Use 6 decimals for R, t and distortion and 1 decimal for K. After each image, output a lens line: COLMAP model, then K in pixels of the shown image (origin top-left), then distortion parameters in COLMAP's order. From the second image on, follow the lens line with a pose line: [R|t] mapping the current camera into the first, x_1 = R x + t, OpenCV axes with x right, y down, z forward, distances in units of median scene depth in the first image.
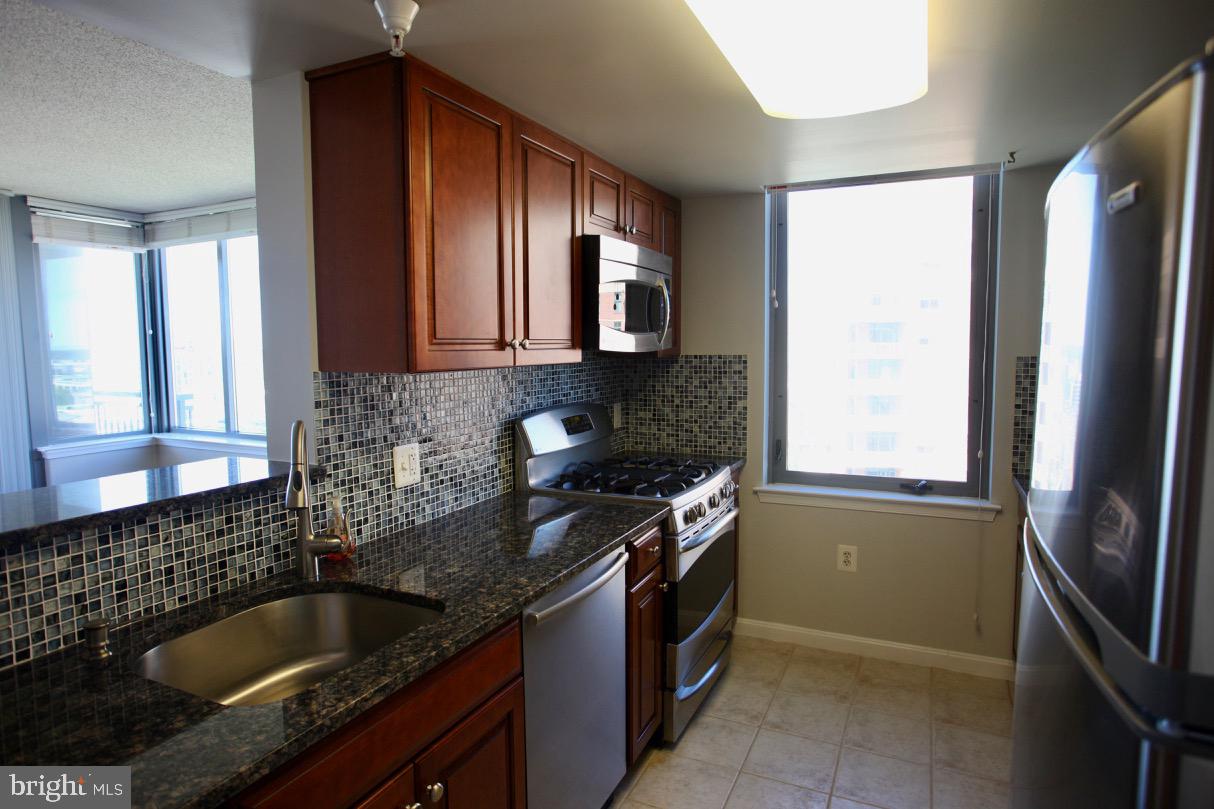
lens RADIAL K [[698.3, 0, 599.1], [0, 698.3, 399.9], [0, 0, 1]] dist [-0.072015, 0.046787]
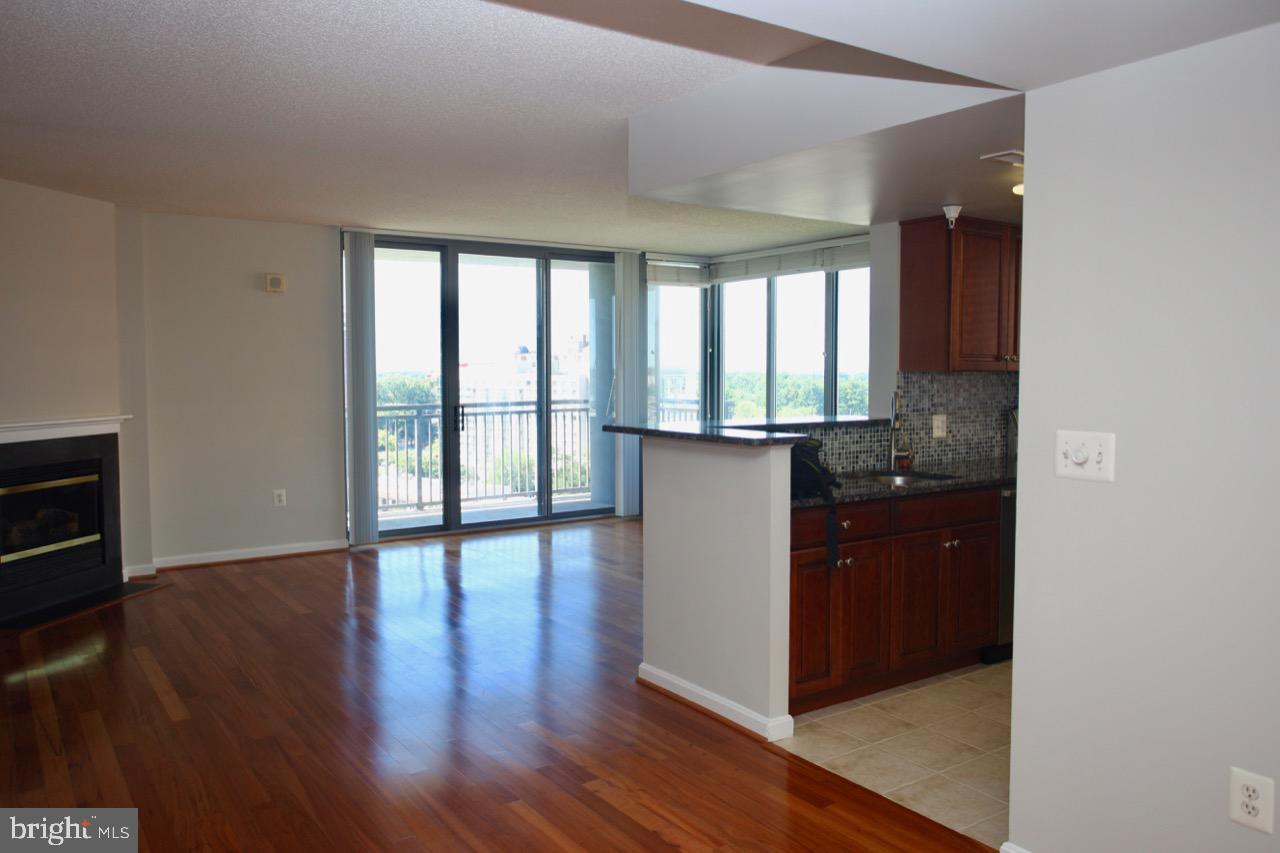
lens RADIAL K [[945.8, 0, 633.1], [0, 945.8, 420.1], [0, 0, 1]] dist [-0.019100, 0.002322]
pose [[0.862836, 0.034470, -0.504308, 0.185463], [-0.046642, 0.998845, -0.011530, 0.101502], [0.503328, 0.033470, 0.863447, -1.043789]]
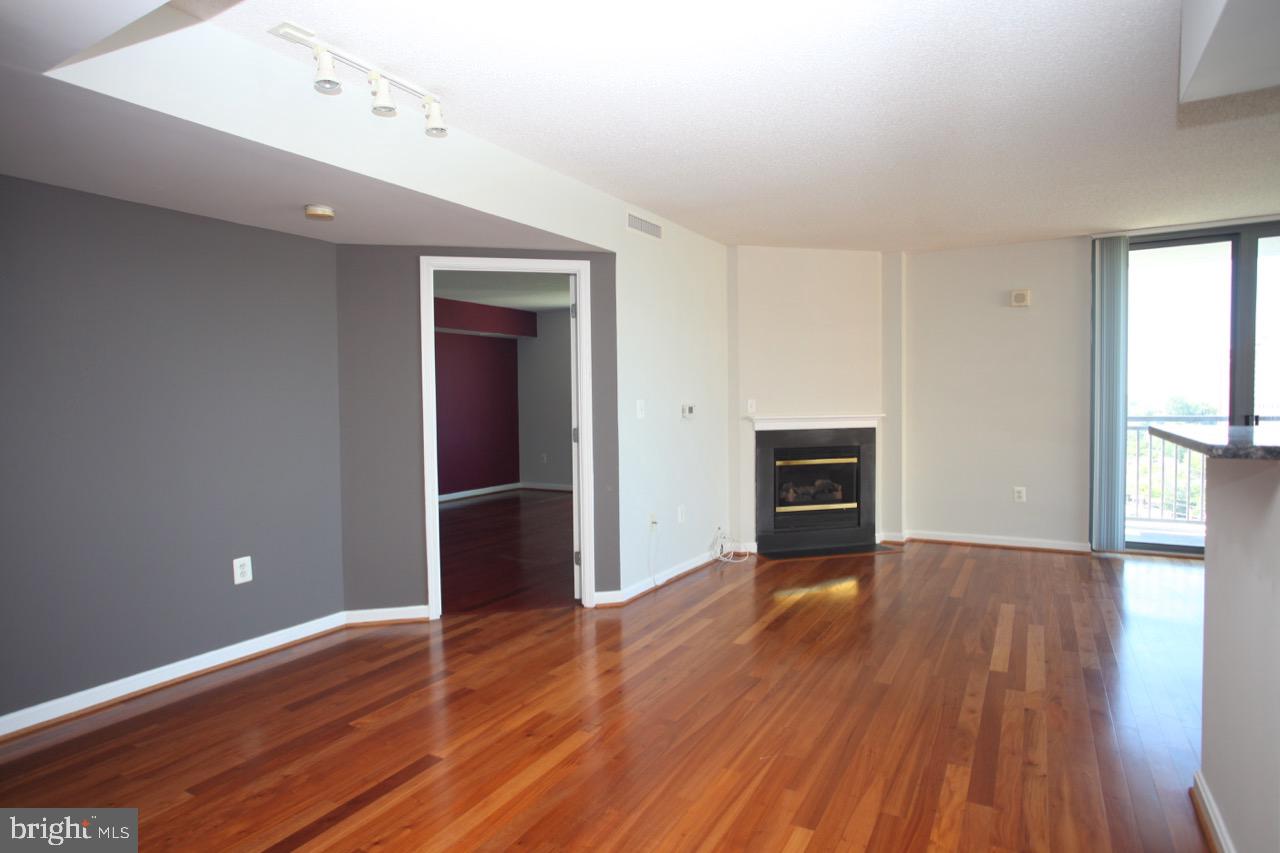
lens RADIAL K [[720.0, 0, 632.2], [0, 720.0, 424.3], [0, 0, 1]] dist [-0.073395, 0.046375]
pose [[-0.090687, 0.044747, -0.994874, 0.254870], [-0.069272, 0.996287, 0.051125, 0.093407], [0.993467, 0.073553, -0.087250, -0.332759]]
